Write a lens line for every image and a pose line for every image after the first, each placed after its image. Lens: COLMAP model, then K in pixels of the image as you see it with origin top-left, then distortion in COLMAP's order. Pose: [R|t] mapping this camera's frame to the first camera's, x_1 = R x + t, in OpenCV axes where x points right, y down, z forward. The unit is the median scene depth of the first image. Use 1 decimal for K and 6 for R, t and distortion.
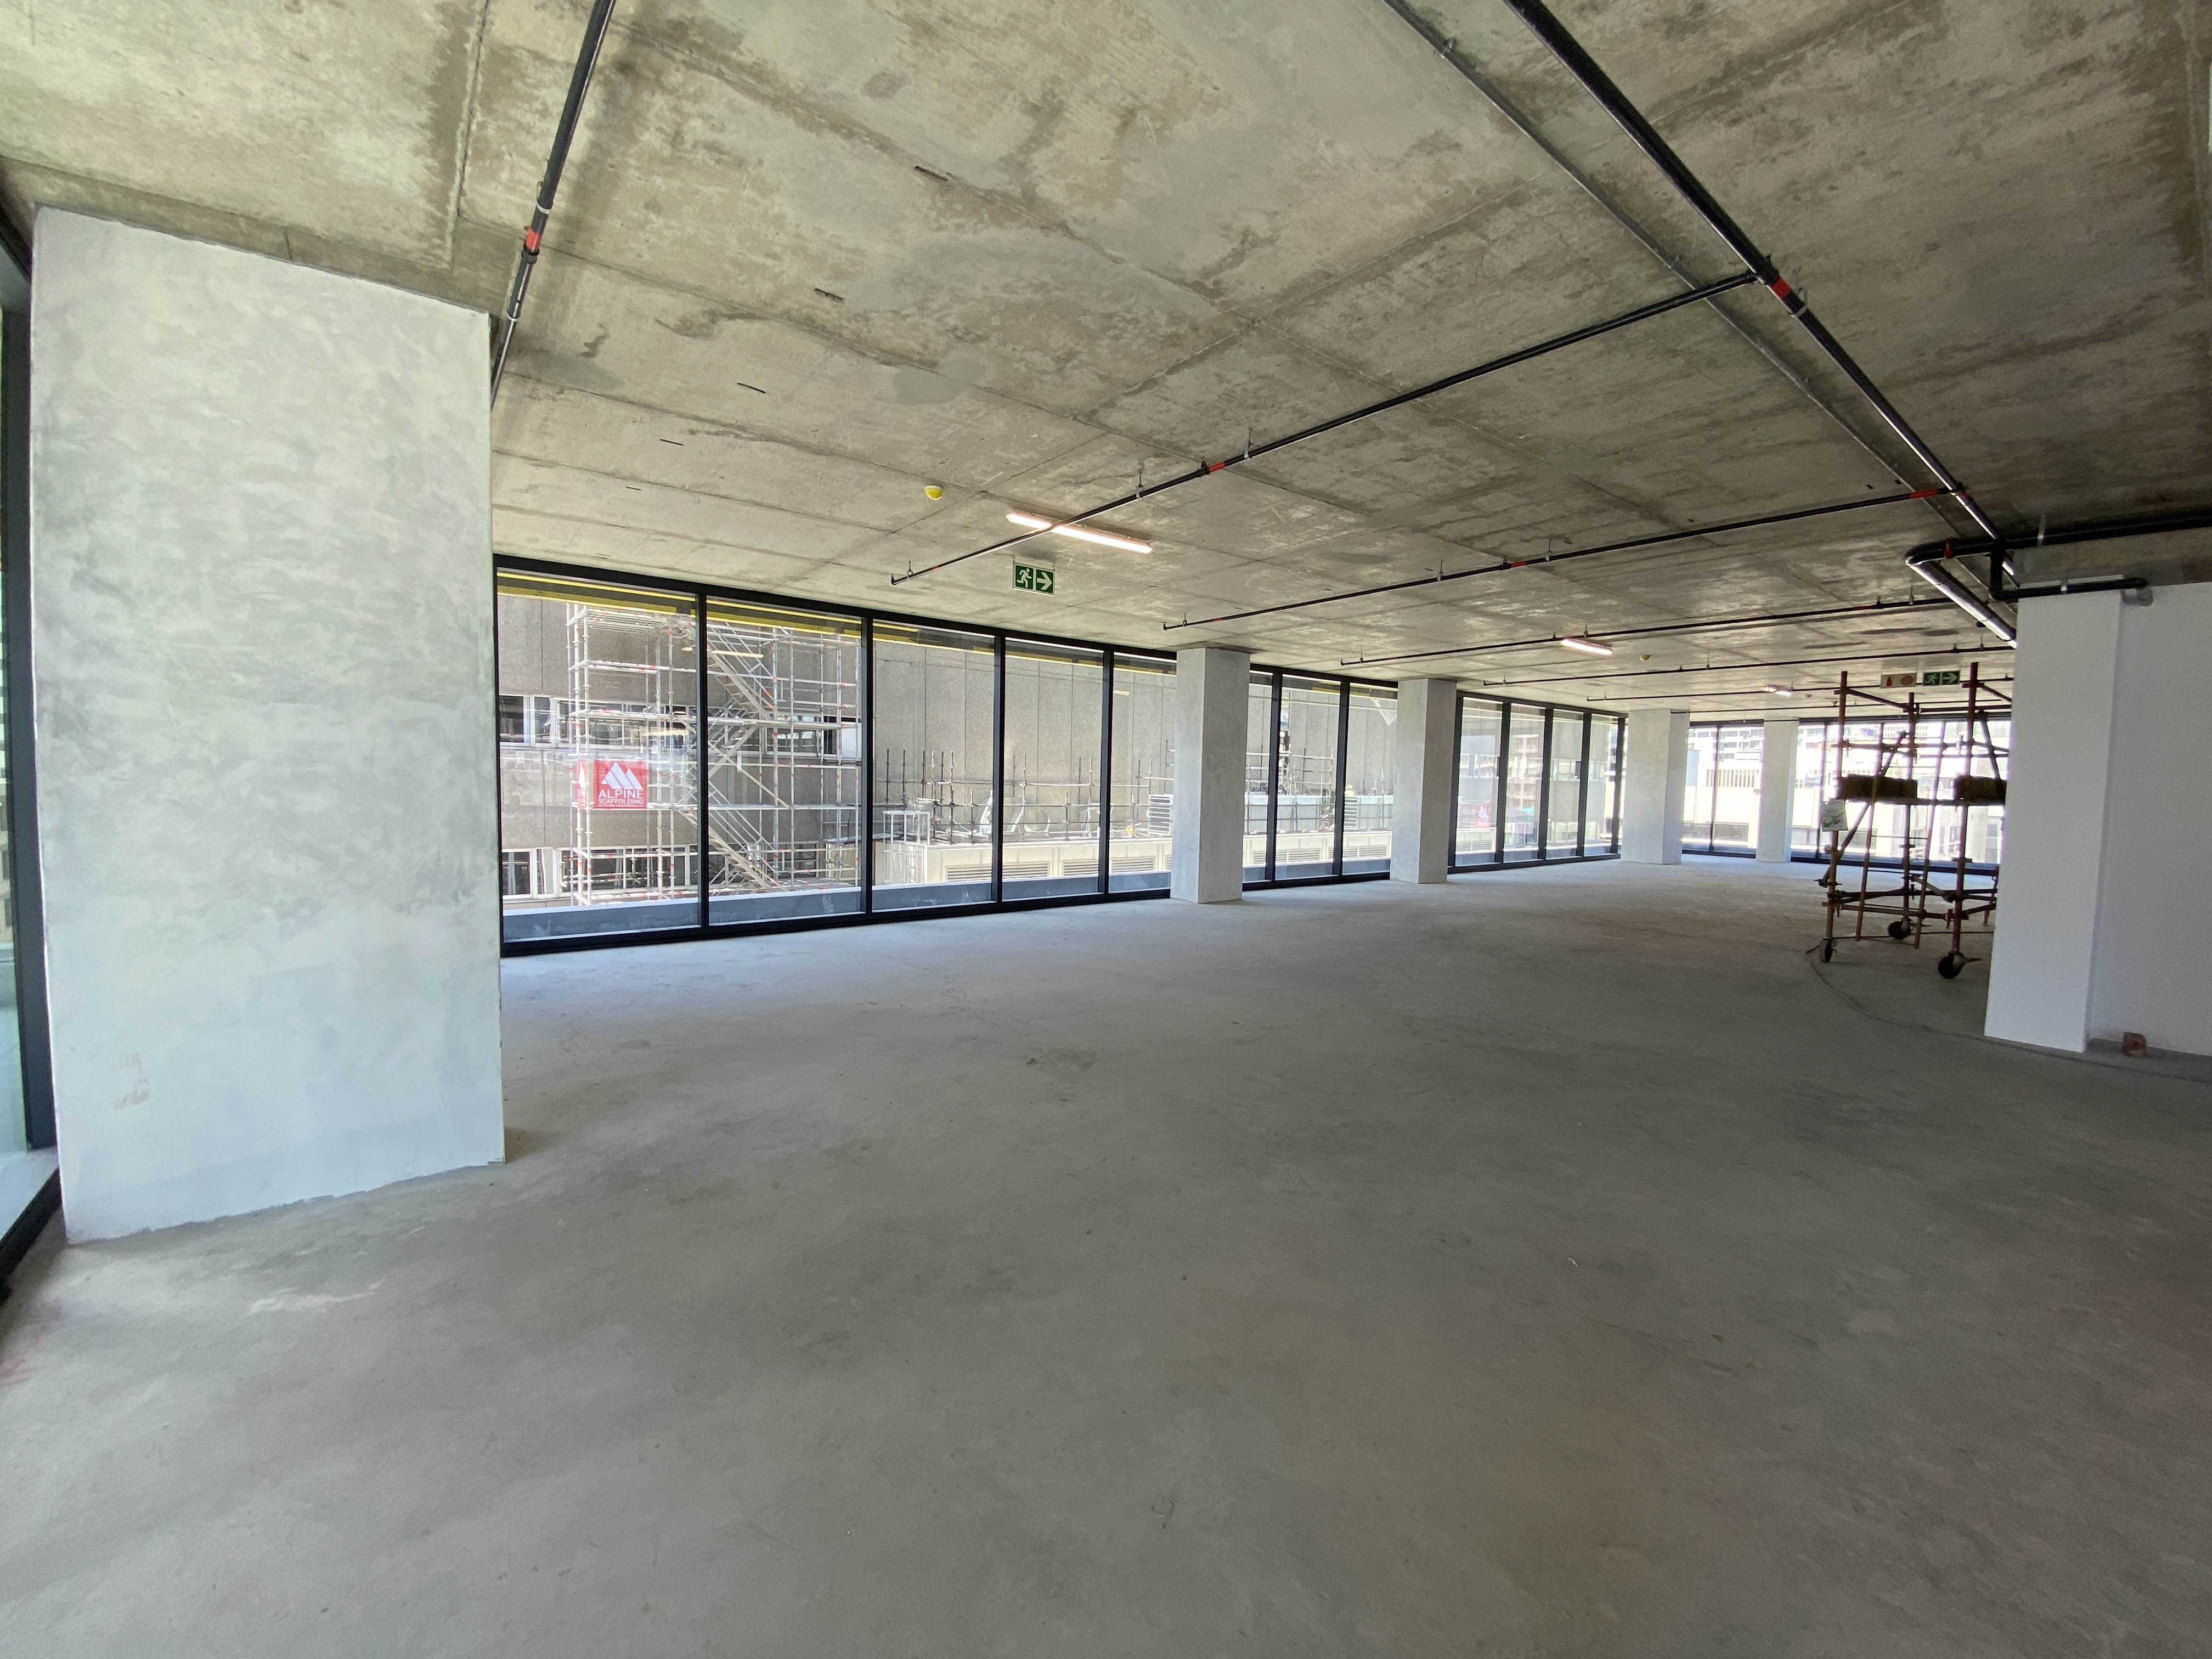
lens RADIAL K [[905.8, 0, 1117.2], [0, 905.8, 825.4], [0, 0, 1]] dist [0.019915, -0.001944]
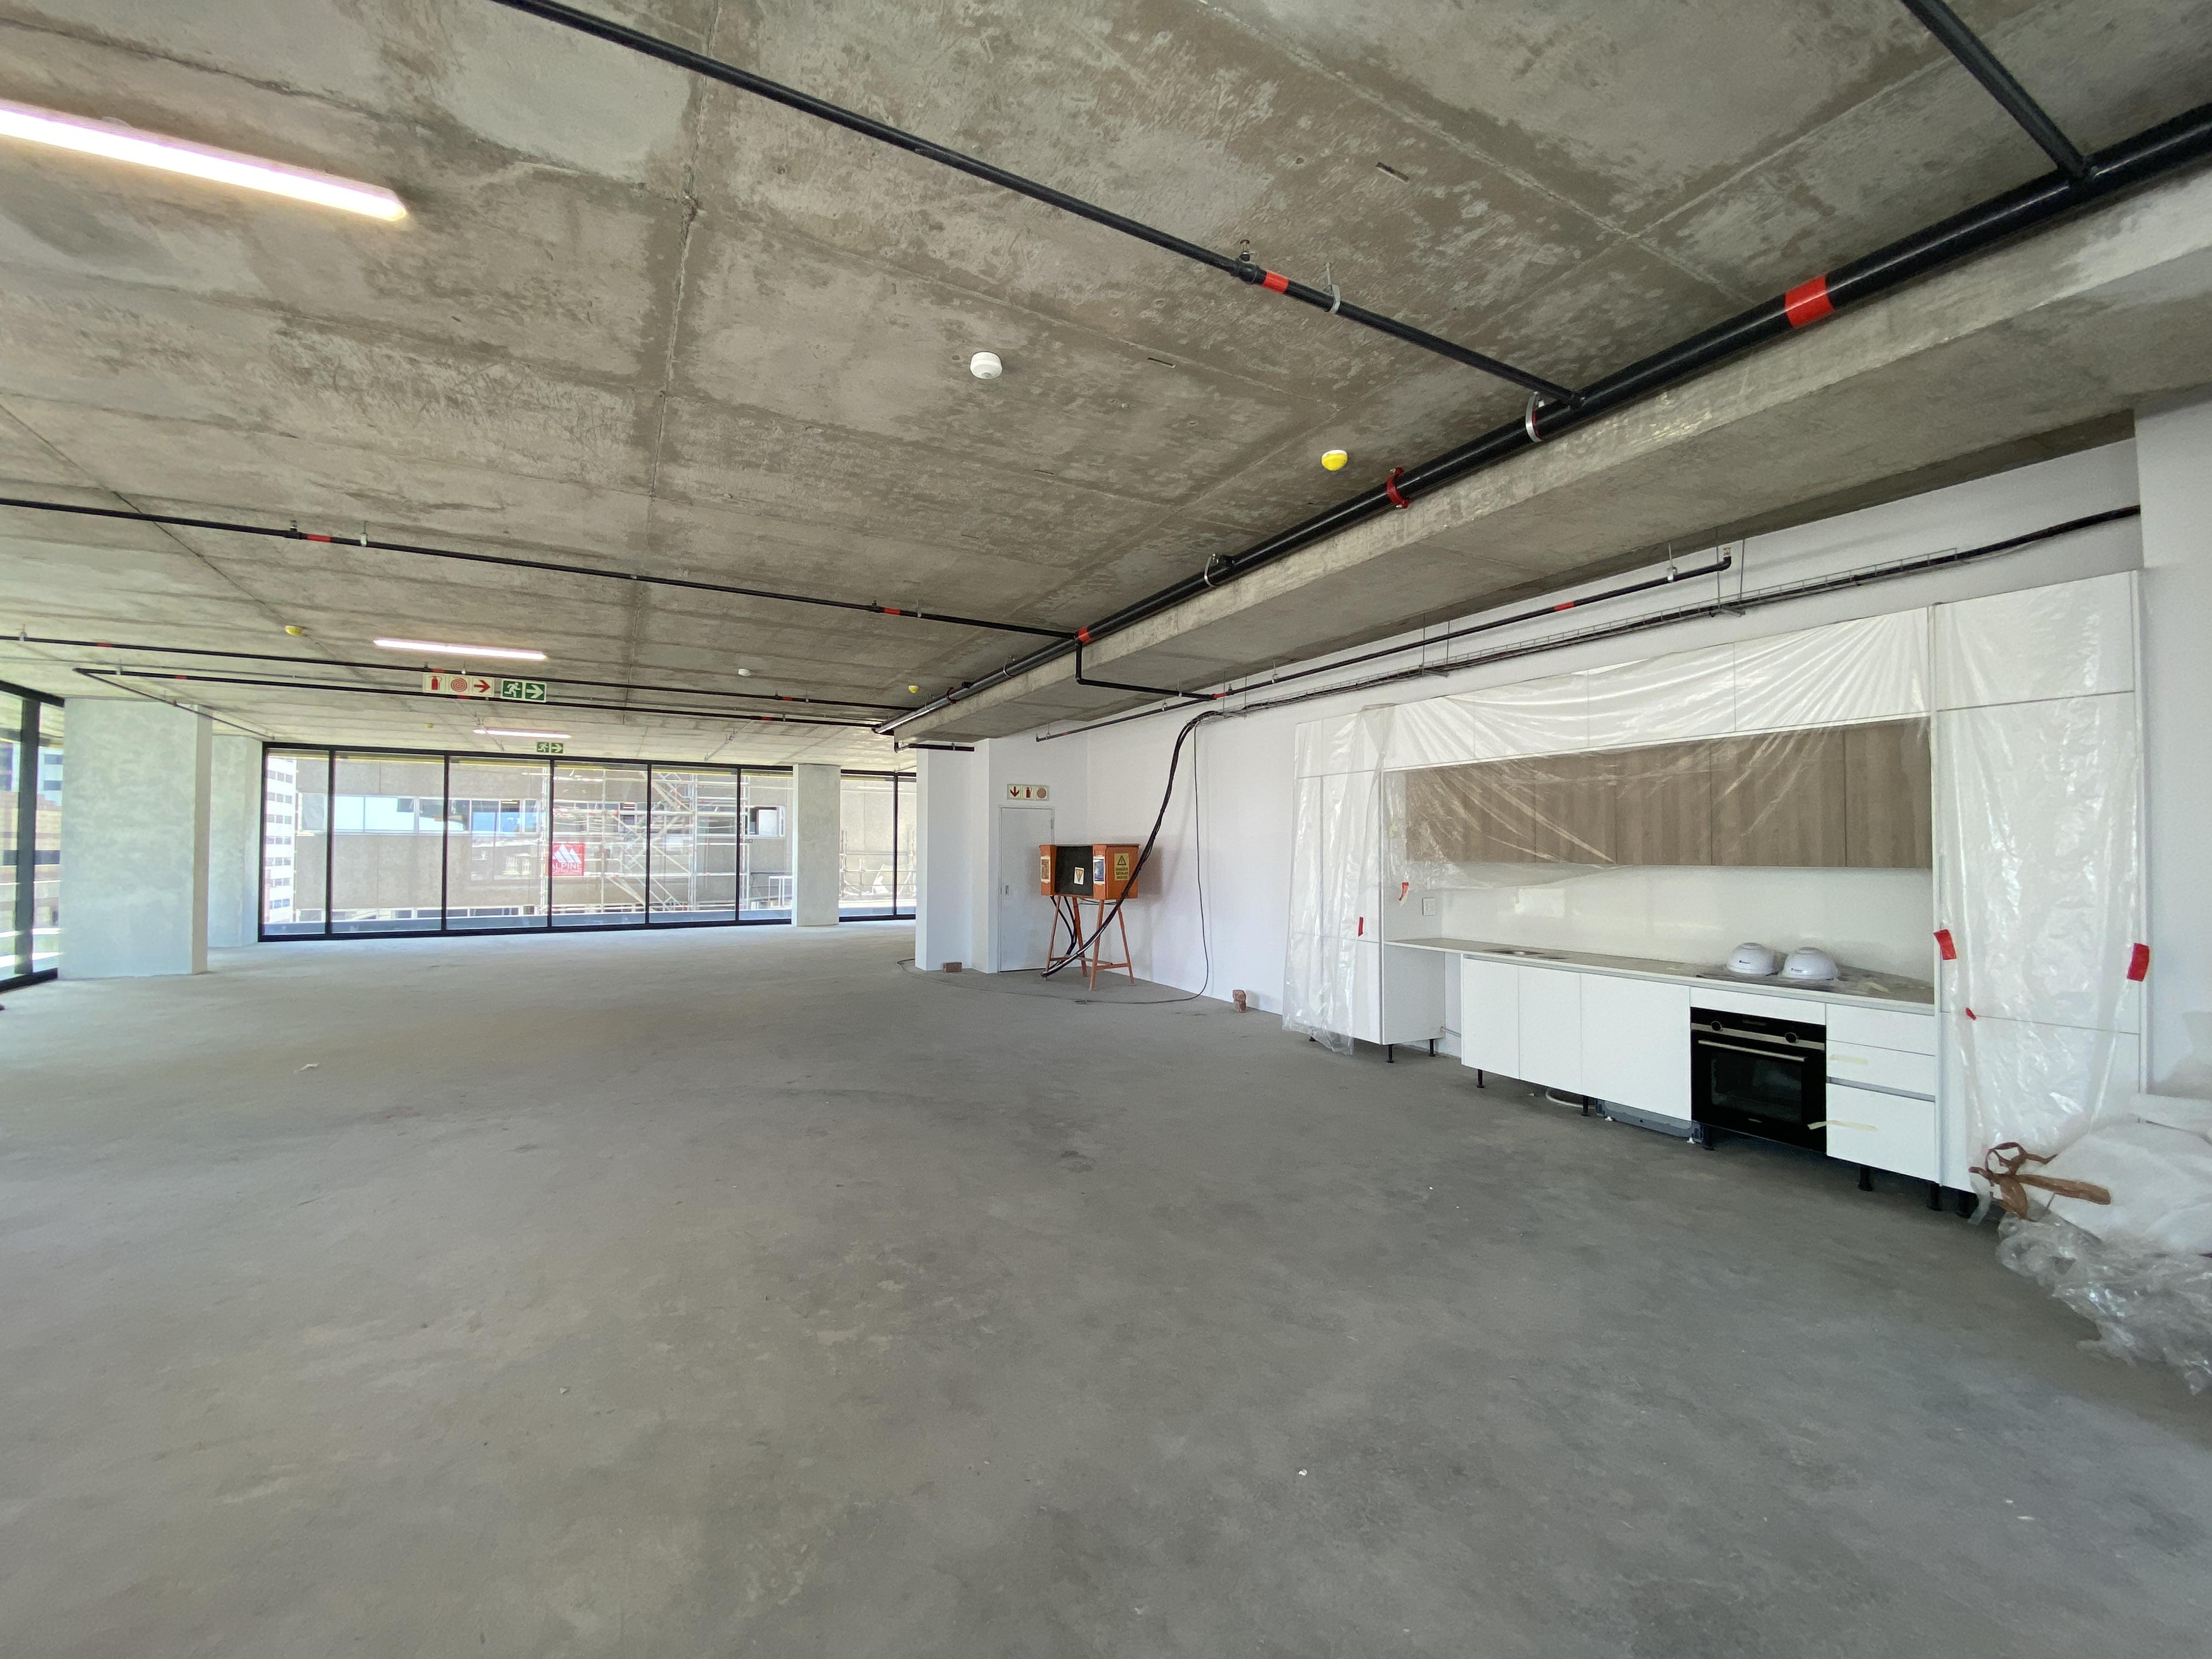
lens RADIAL K [[905.8, 0, 1104.2], [0, 905.8, 846.3], [0, 0, 1]] dist [0.019915, -0.001944]
pose [[0.985956, -0.017972, -0.166034, 3.192549], [0.008111, 0.998173, -0.059877, 0.170433], [0.166806, 0.057690, 0.984301, -1.744668]]
